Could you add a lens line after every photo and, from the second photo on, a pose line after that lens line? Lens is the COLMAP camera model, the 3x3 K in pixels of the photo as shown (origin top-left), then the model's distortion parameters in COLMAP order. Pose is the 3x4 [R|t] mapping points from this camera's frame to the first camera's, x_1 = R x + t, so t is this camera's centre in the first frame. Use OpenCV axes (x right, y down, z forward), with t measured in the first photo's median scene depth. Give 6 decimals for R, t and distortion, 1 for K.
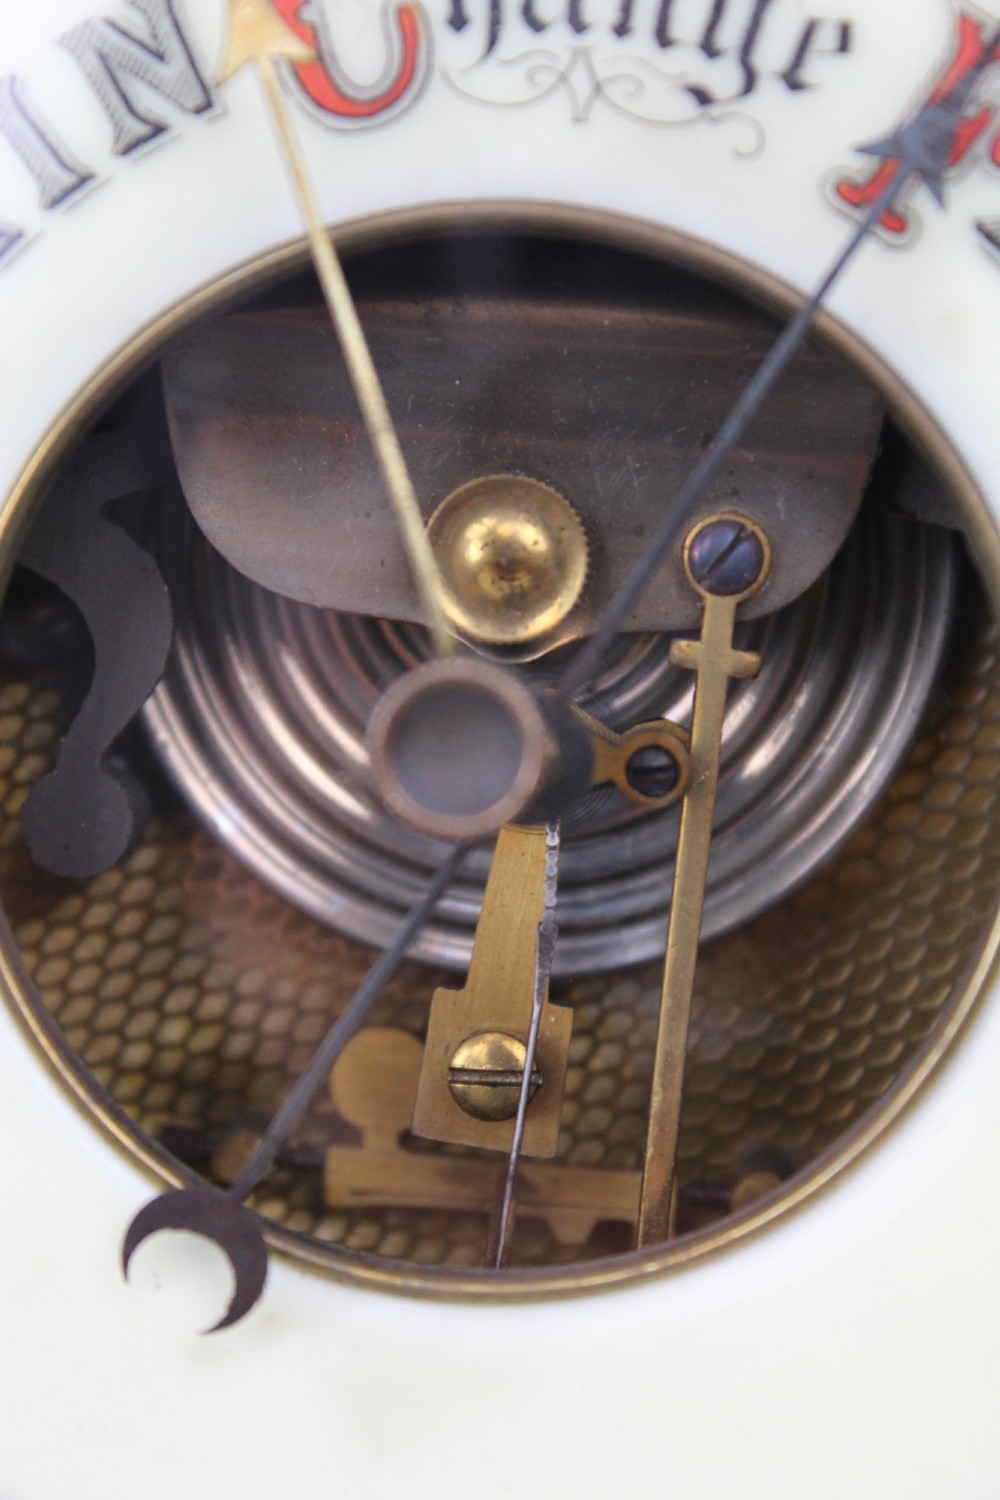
lens RADIAL K [[3263.2, 0, 500.0], [0, 3263.2, 750.0], [0, 0, 1]] dist [0.043476, 0.152190]
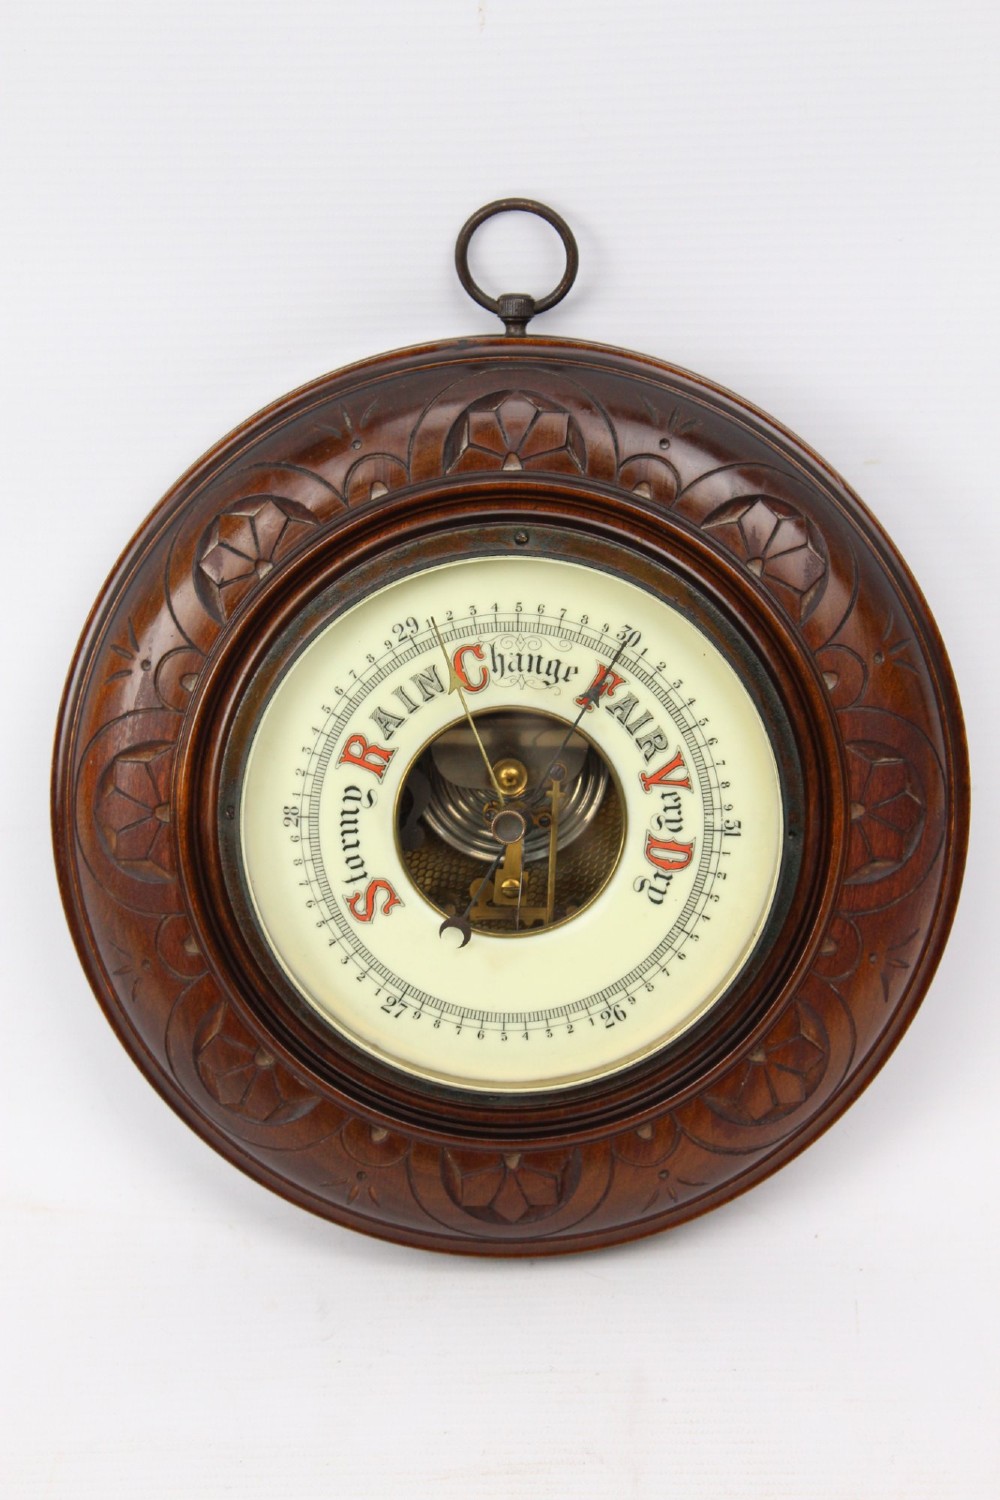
lens RADIAL K [[3263.2, 0, 500.0], [0, 3263.2, 750.0], [0, 0, 1]] dist [0.043476, 0.152190]
pose [[0.995439, -0.069183, 0.065695, -0.322336], [0.063538, 0.994401, 0.084431, -0.503445], [-0.071168, -0.079872, 0.994261, -3.690331]]
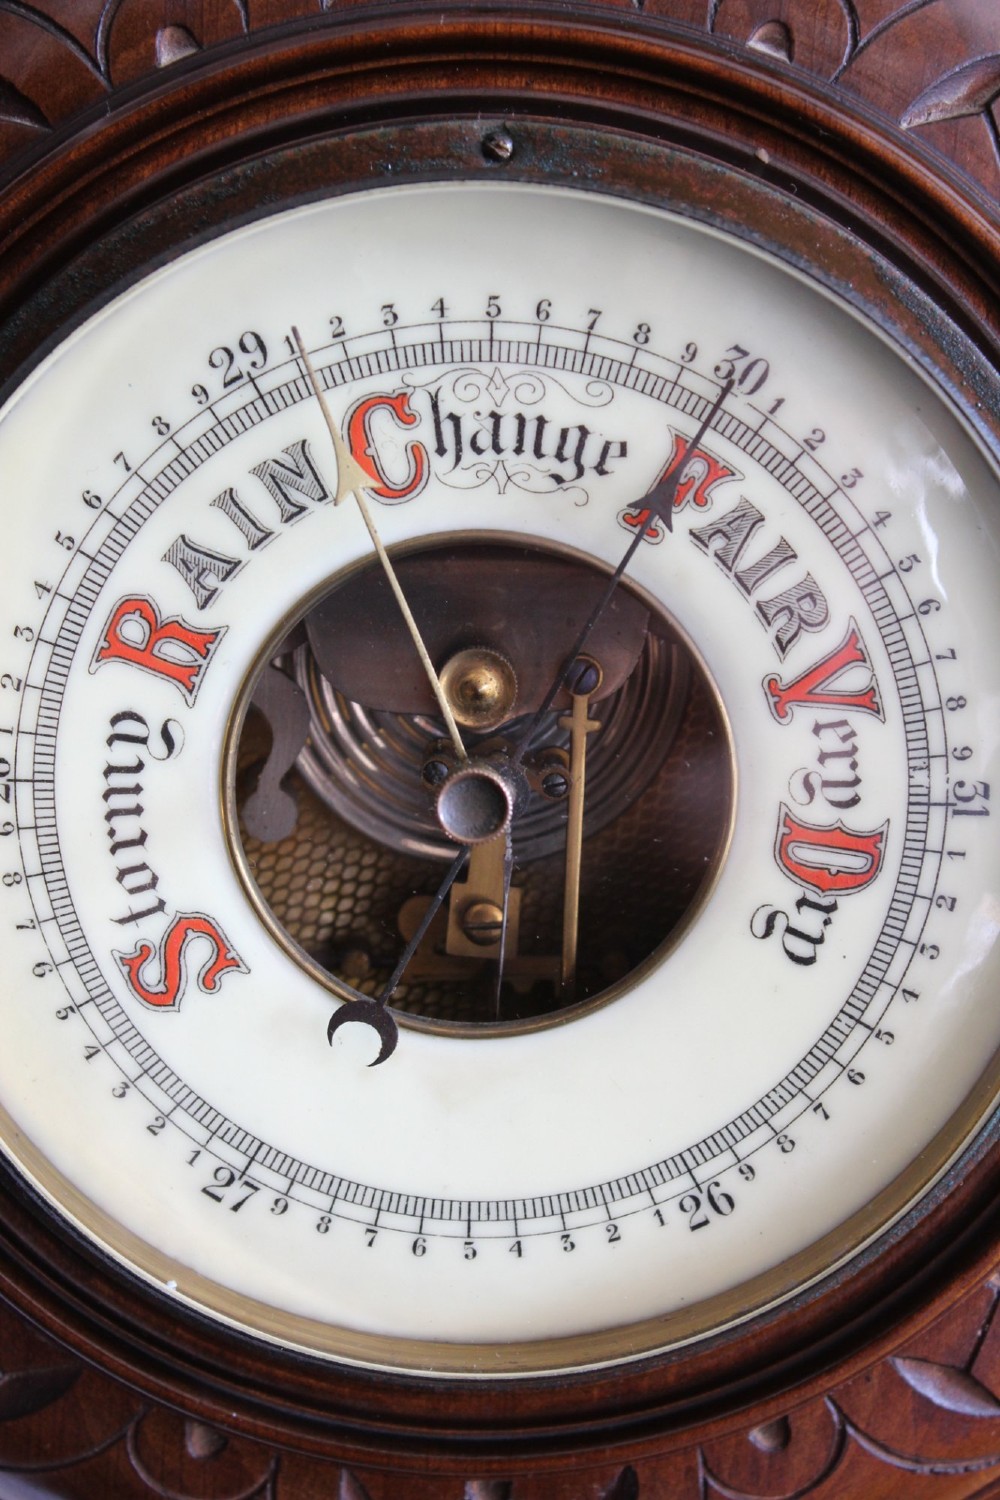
lens RADIAL K [[2988.0, 0, 500.0], [0, 2988.0, 750.0], [0, 0, 1]] dist [0.027295, 0.068296]
pose [[0.995262, -0.079559, 0.055898, -0.097590], [0.071234, 0.987902, 0.137752, -0.293029], [-0.066181, -0.133117, 0.988888, -0.932241]]
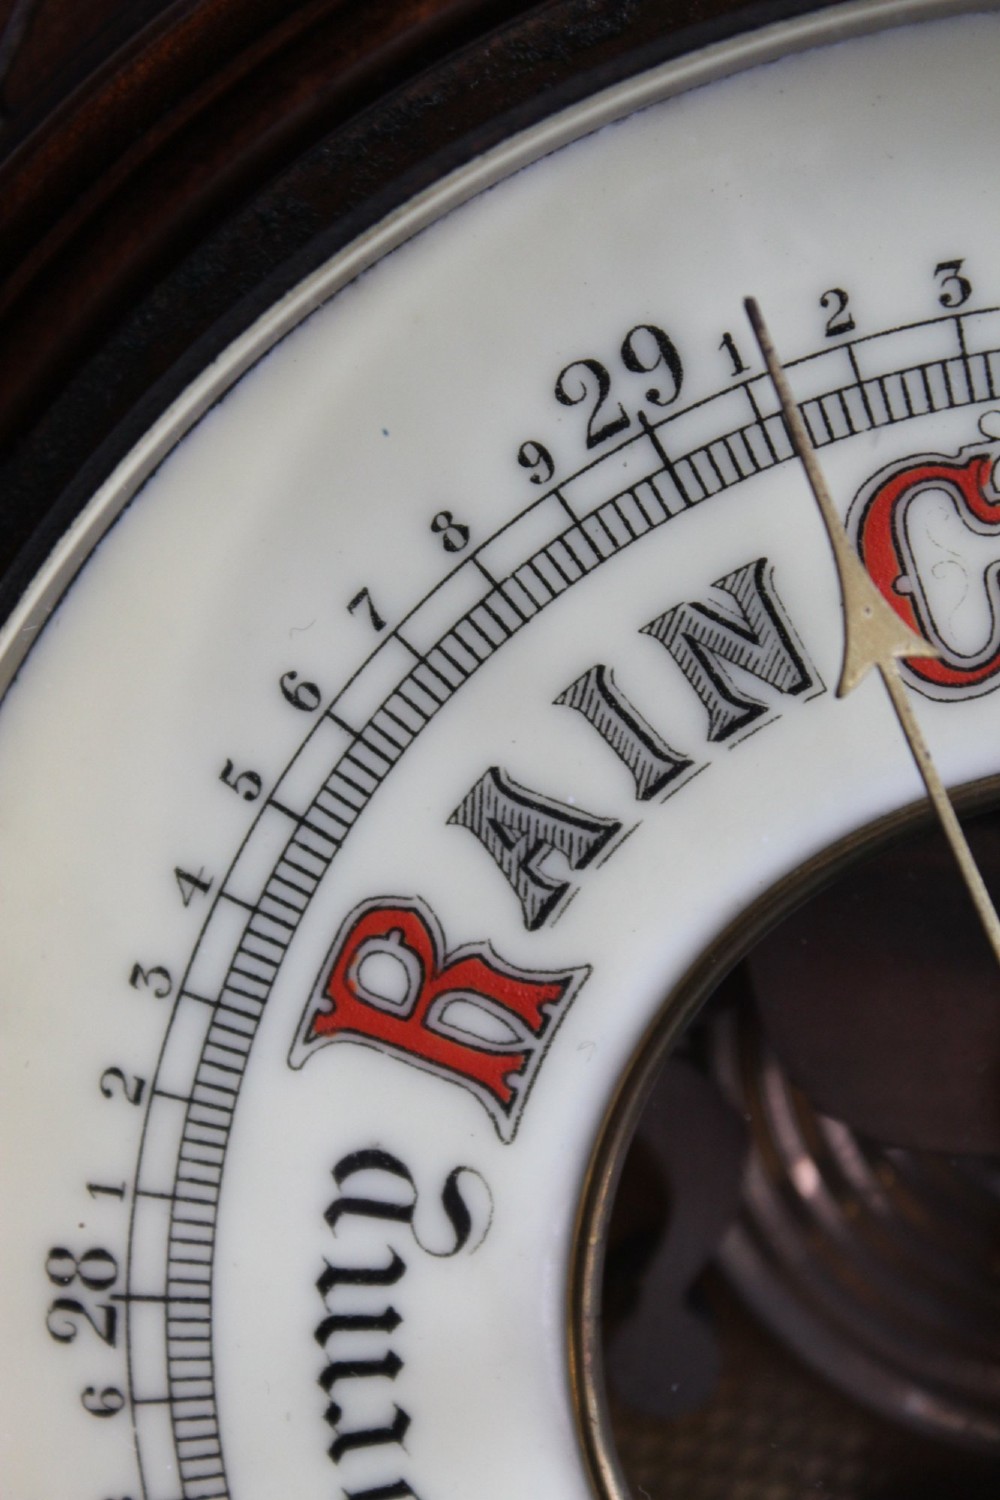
lens RADIAL K [[3263.2, 0, 500.0], [0, 3263.2, 750.0], [0, 0, 1]] dist [0.043476, 0.152190]
pose [[0.997045, -0.074186, -0.019952, -0.161037], [0.074716, 0.996831, 0.027313, -0.210621], [0.017863, -0.028723, 0.999428, 0.036889]]
